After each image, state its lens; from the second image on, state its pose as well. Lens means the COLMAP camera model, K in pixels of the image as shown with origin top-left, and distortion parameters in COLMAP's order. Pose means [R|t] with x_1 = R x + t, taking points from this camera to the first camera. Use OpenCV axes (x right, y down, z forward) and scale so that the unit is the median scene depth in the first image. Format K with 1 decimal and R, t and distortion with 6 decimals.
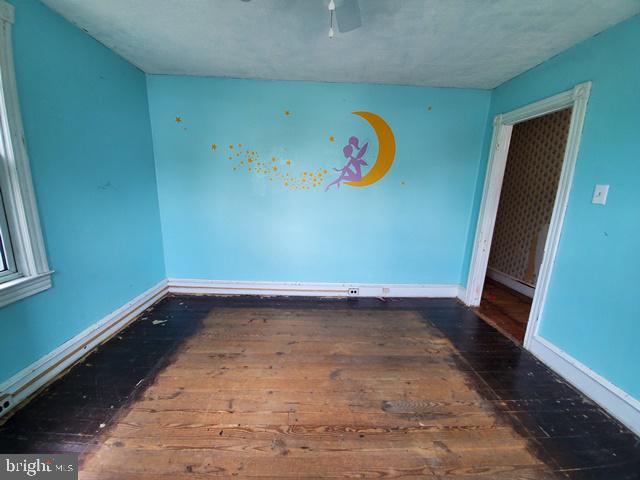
lens RADIAL K [[253.2, 0, 315.3], [0, 253.2, 242.6], [0, 0, 1]] dist [0.013036, -0.015156]
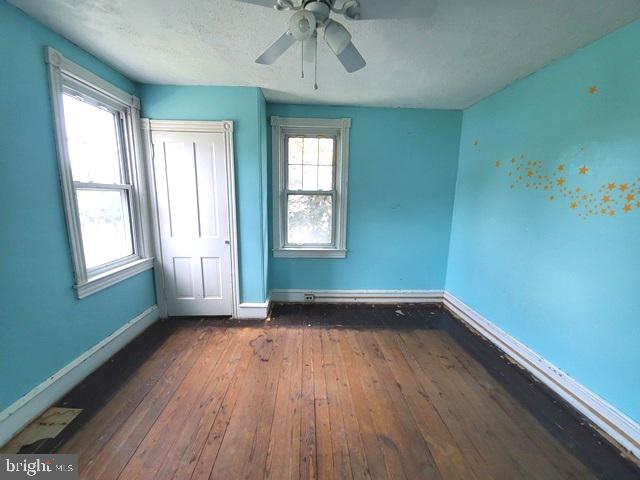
lens RADIAL K [[253.2, 0, 315.3], [0, 253.2, 242.6], [0, 0, 1]] dist [0.013036, -0.015156]
pose [[0.011109, 0.145438, -0.989305, 0.570986], [-0.223695, 0.964653, 0.139302, -0.103790], [0.974596, 0.219755, 0.043250, 0.451466]]
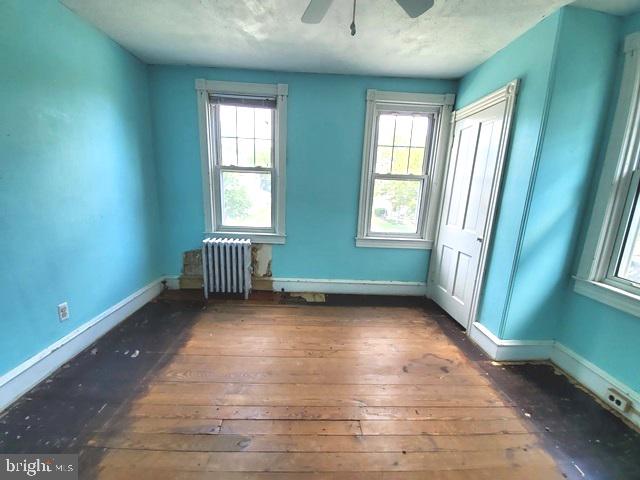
lens RADIAL K [[253.2, 0, 315.3], [0, 253.2, 242.6], [0, 0, 1]] dist [0.013036, -0.015156]
pose [[-0.997569, -0.066145, -0.021923, 0.075297], [-0.069316, 0.909700, 0.409440, -0.180974], [-0.007139, 0.409964, -0.912074, 0.936303]]
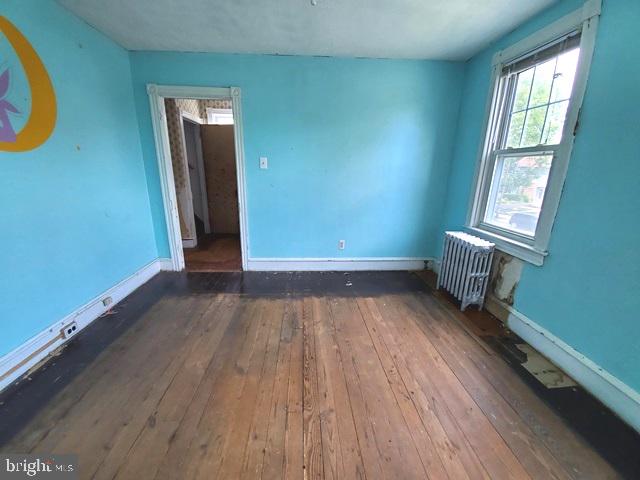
lens RADIAL K [[253.2, 0, 315.3], [0, 253.2, 242.6], [0, 0, 1]] dist [0.013036, -0.015156]
pose [[-0.027299, -0.301304, 0.953137, -0.479951], [0.189256, 0.934690, 0.300893, -0.091923], [-0.981548, 0.188601, 0.031507, 0.463158]]
